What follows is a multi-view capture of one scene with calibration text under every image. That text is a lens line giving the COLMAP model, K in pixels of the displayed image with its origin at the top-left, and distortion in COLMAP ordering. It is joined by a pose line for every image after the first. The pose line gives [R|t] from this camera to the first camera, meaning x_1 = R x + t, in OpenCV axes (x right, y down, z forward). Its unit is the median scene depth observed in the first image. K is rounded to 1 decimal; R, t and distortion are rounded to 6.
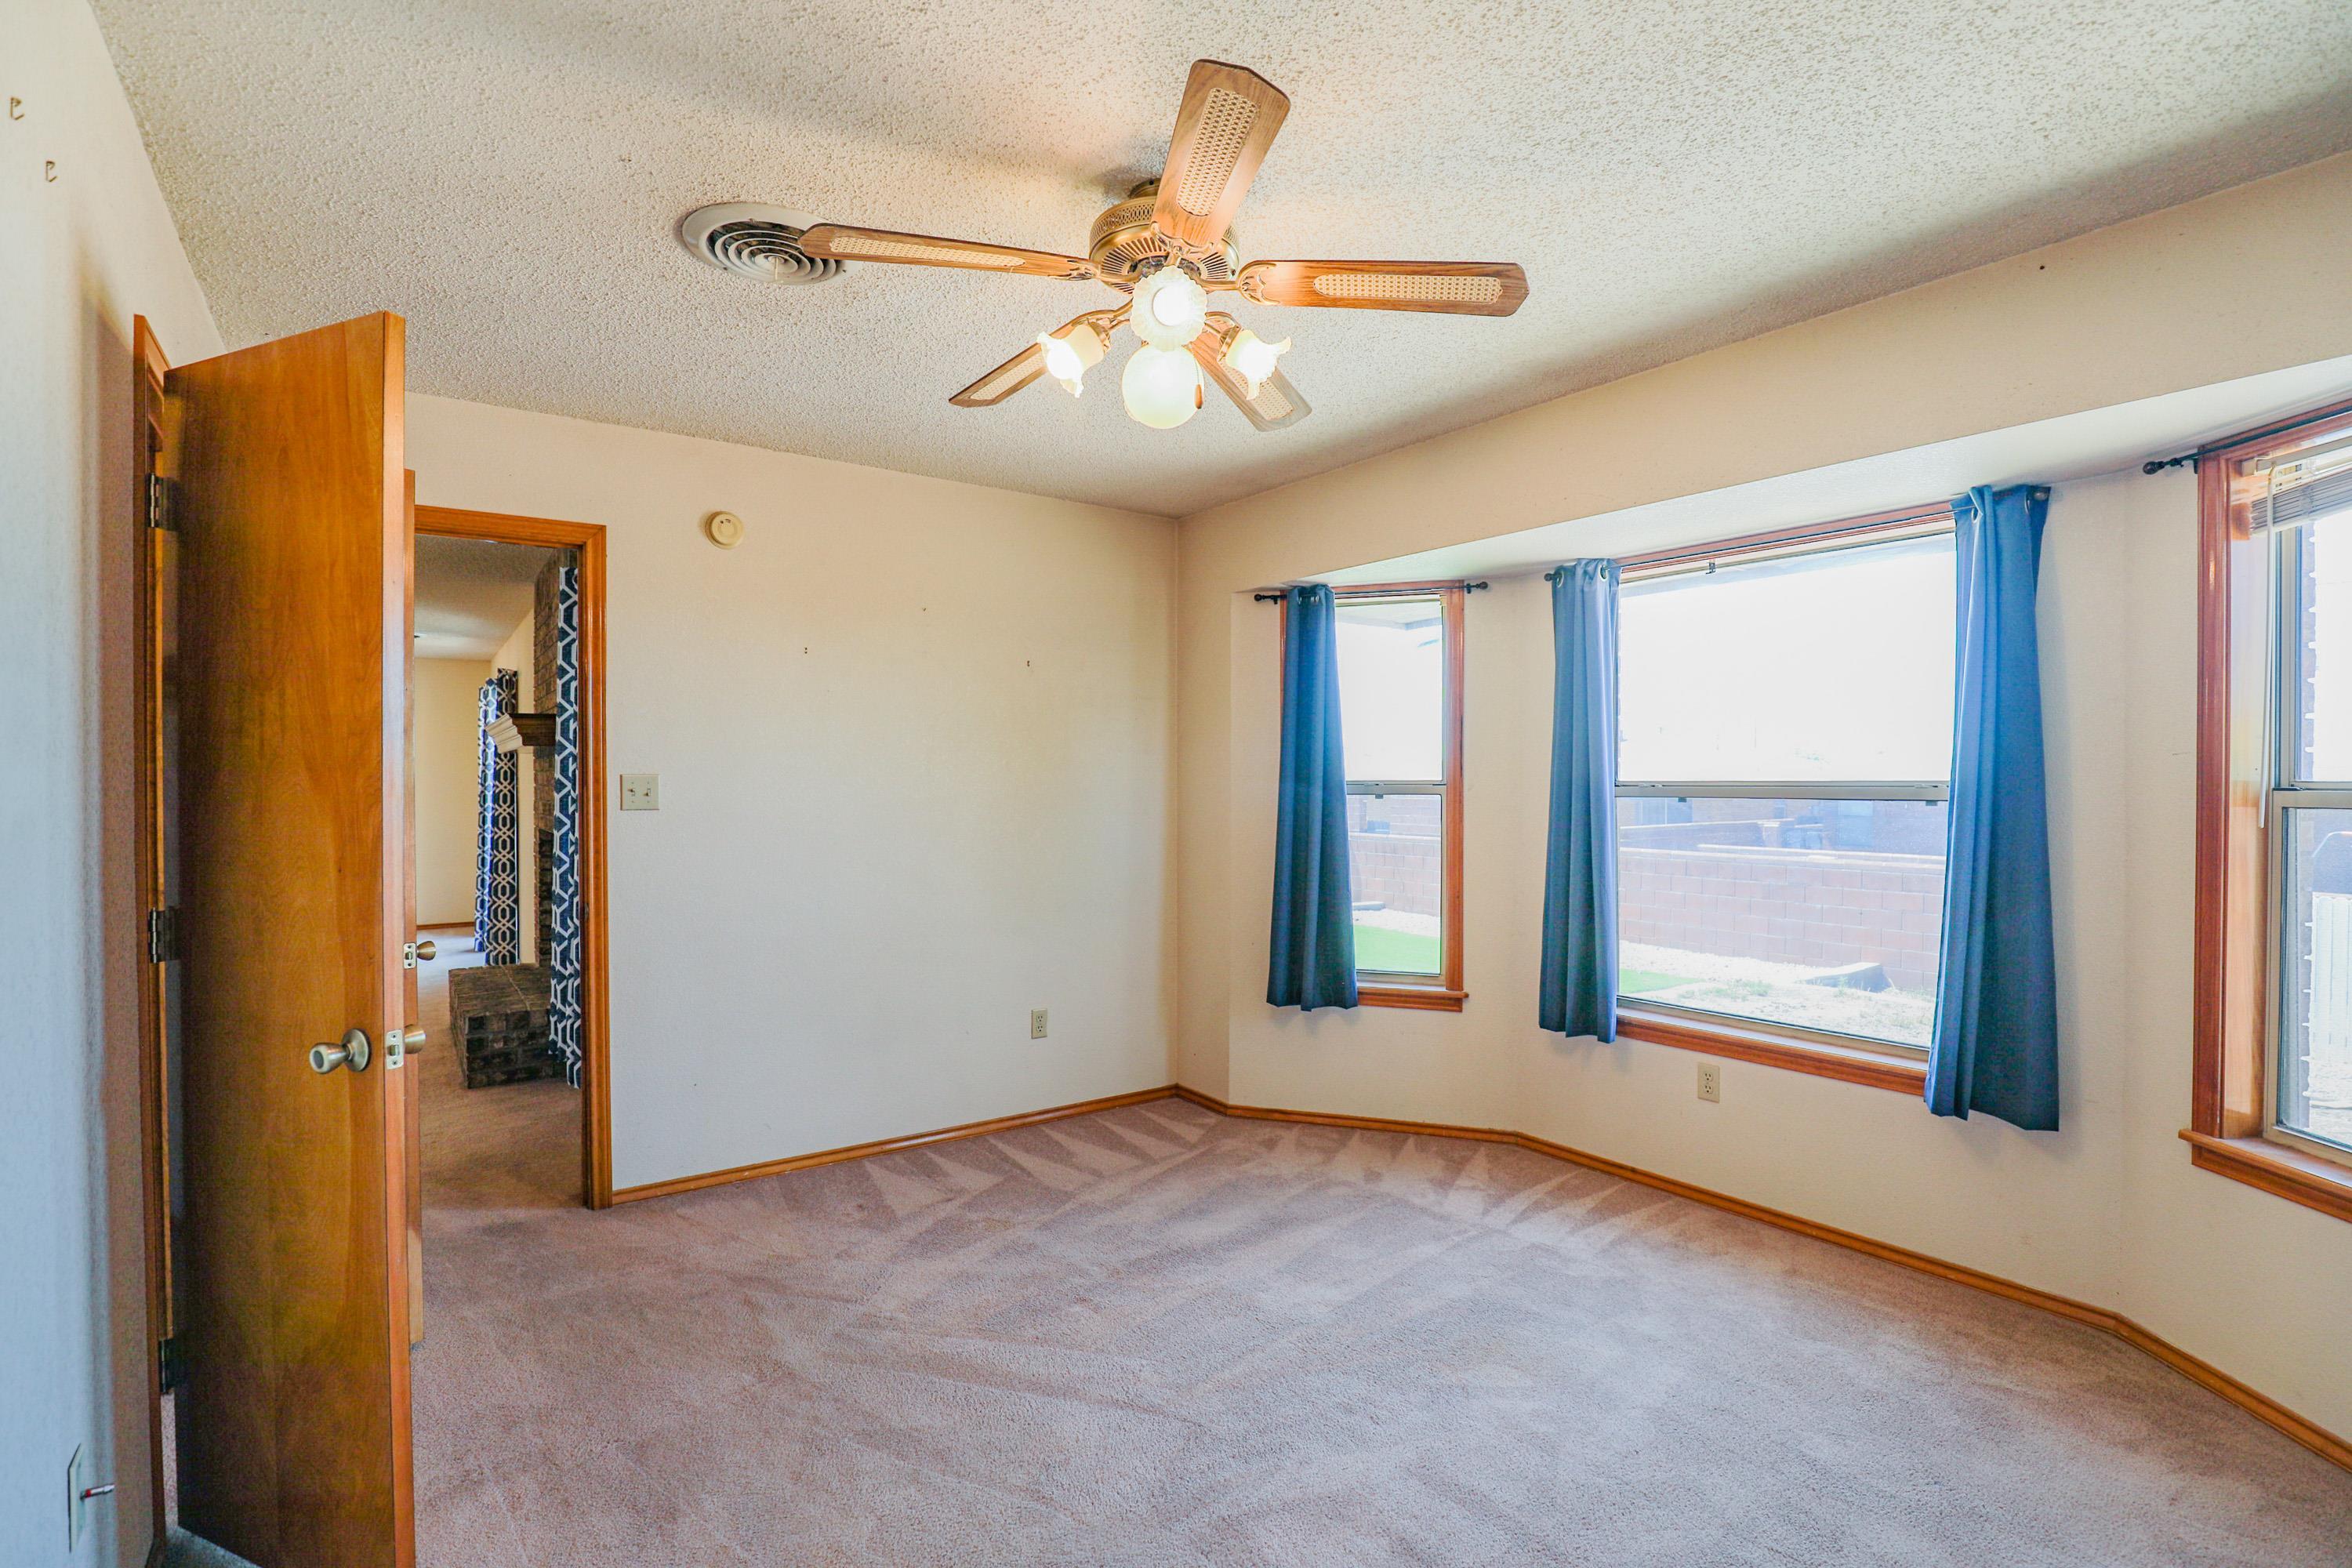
lens RADIAL K [[1084.2, 0, 1184.4], [0, 1084.2, 791.1], [0, 0, 1]] dist [-0.033001, 0.000510]
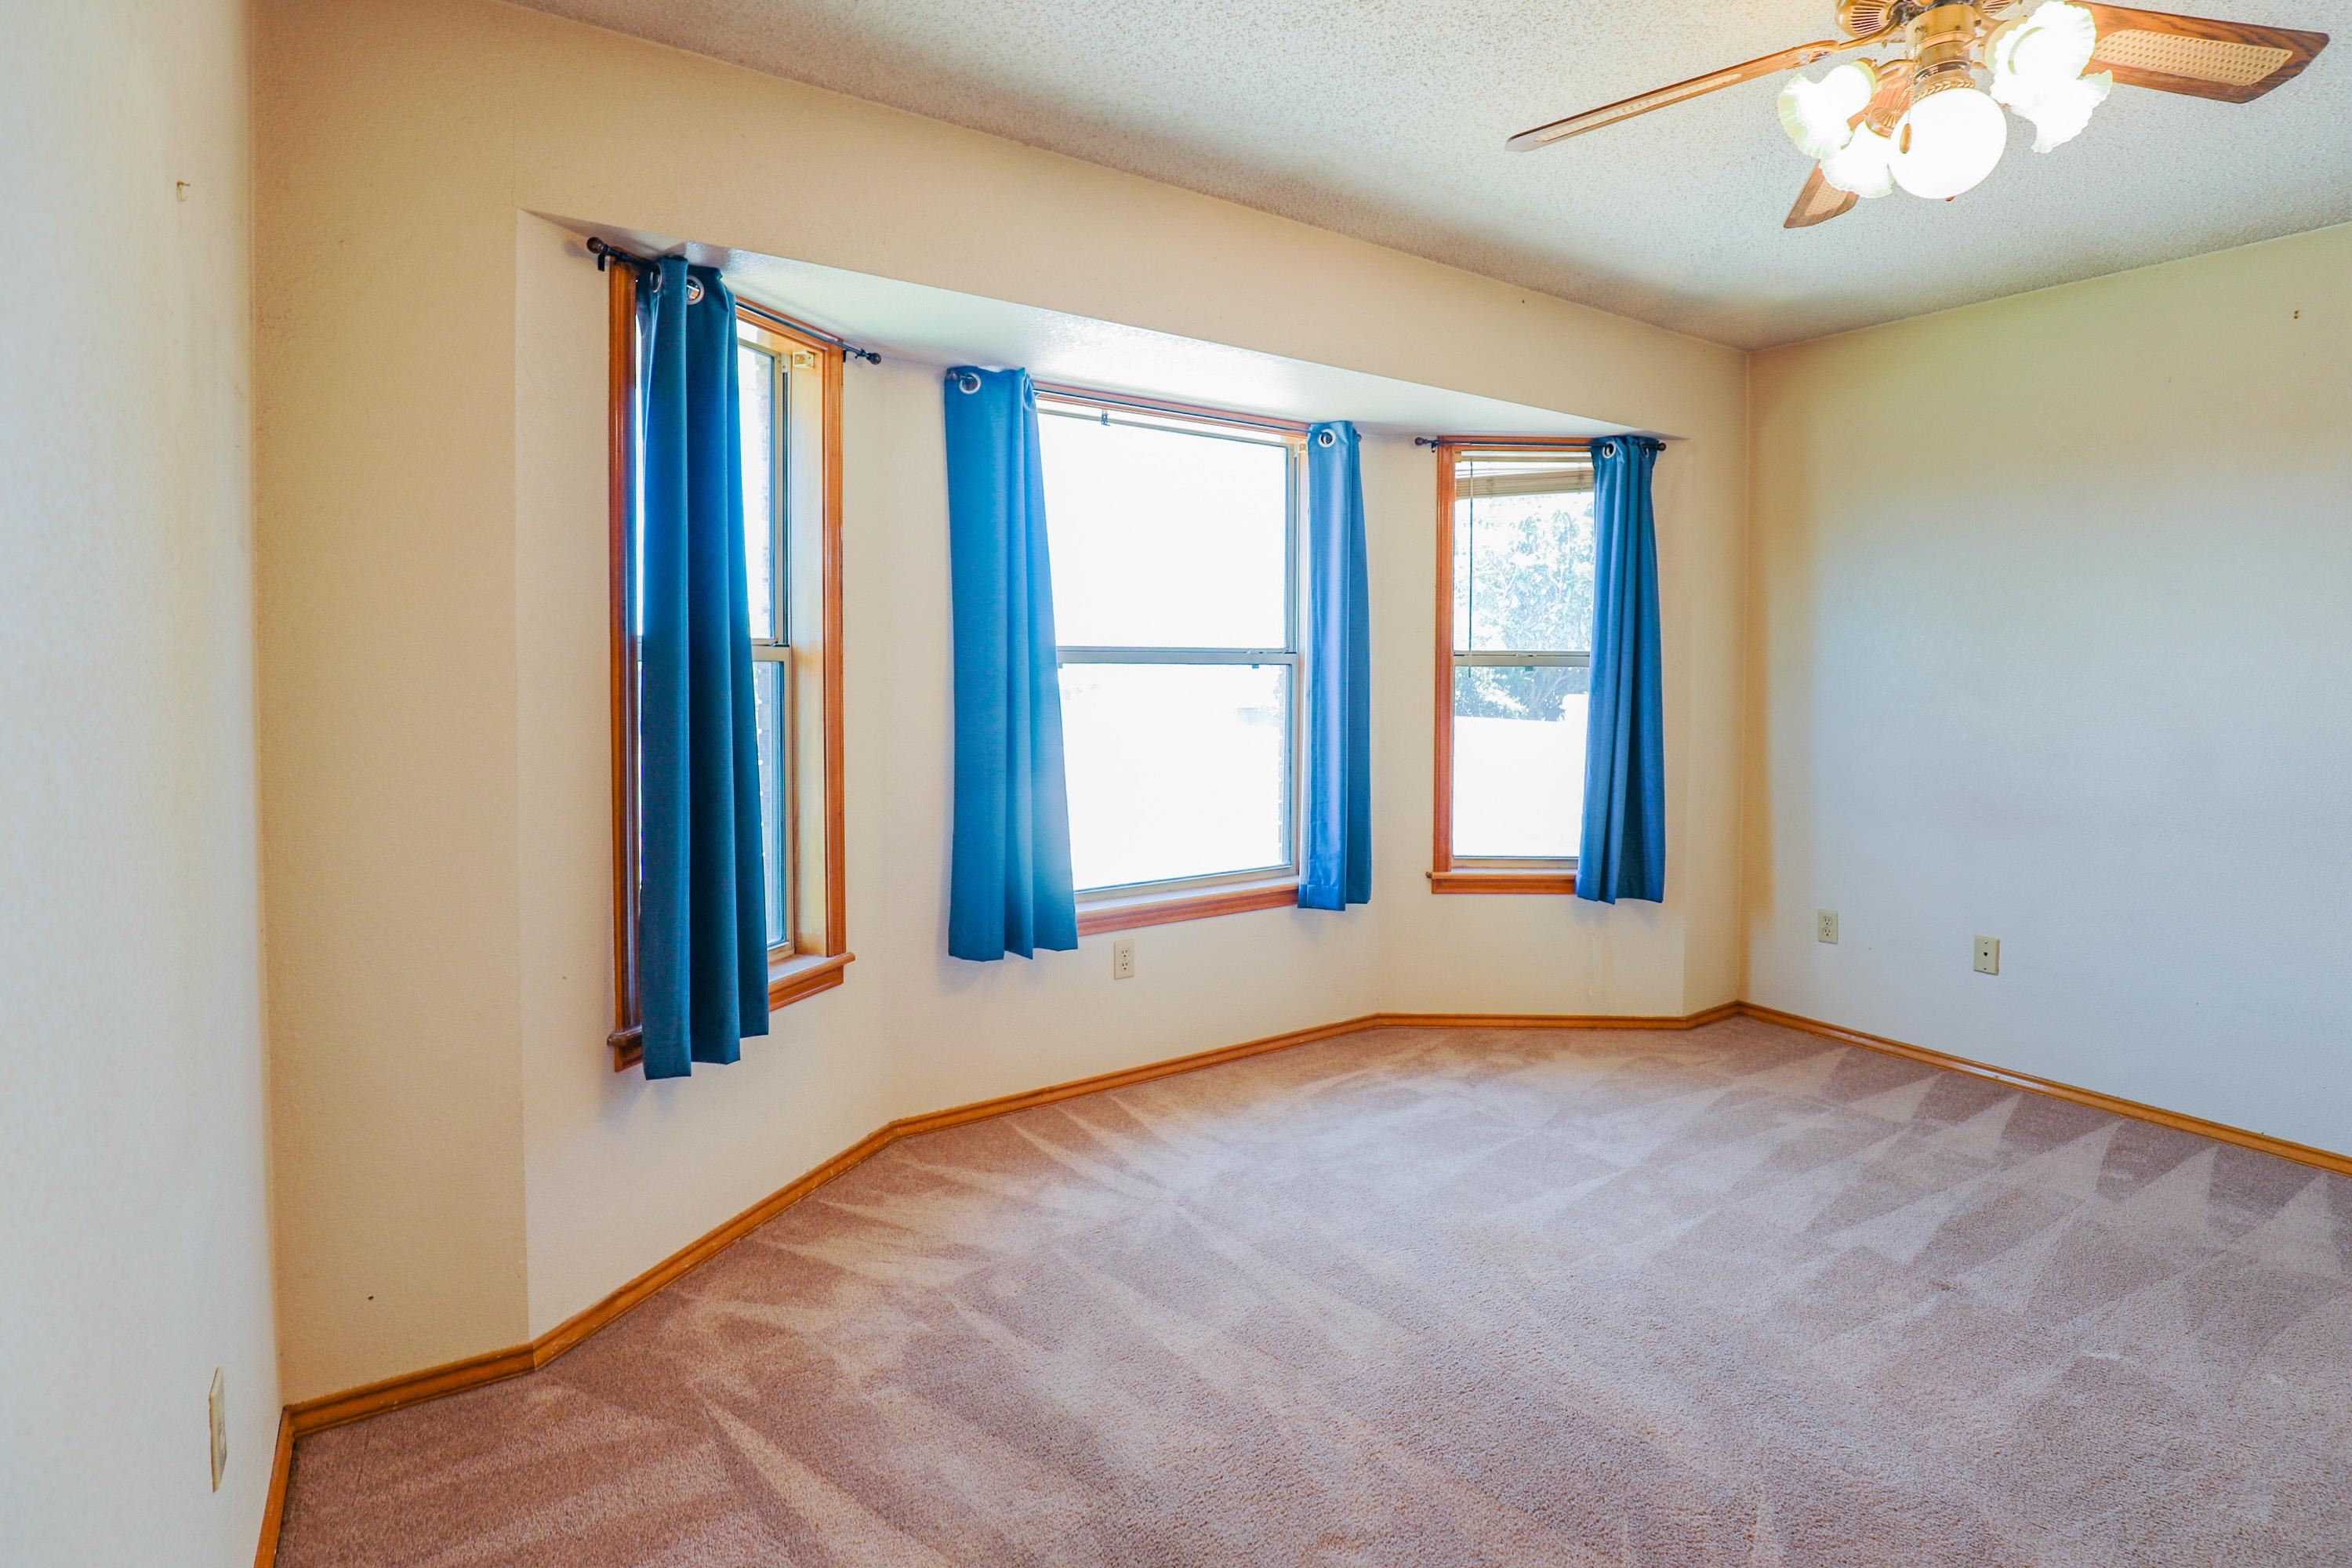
lens RADIAL K [[1165.6, 0, 1177.4], [0, 1165.6, 701.7], [0, 0, 1]] dist [-0.023668, -0.000312]
pose [[0.041415, -0.044345, 0.998157, -0.537290], [-0.003558, 0.999002, 0.044531, -0.006763], [-0.999136, -0.005396, 0.041216, 0.900410]]
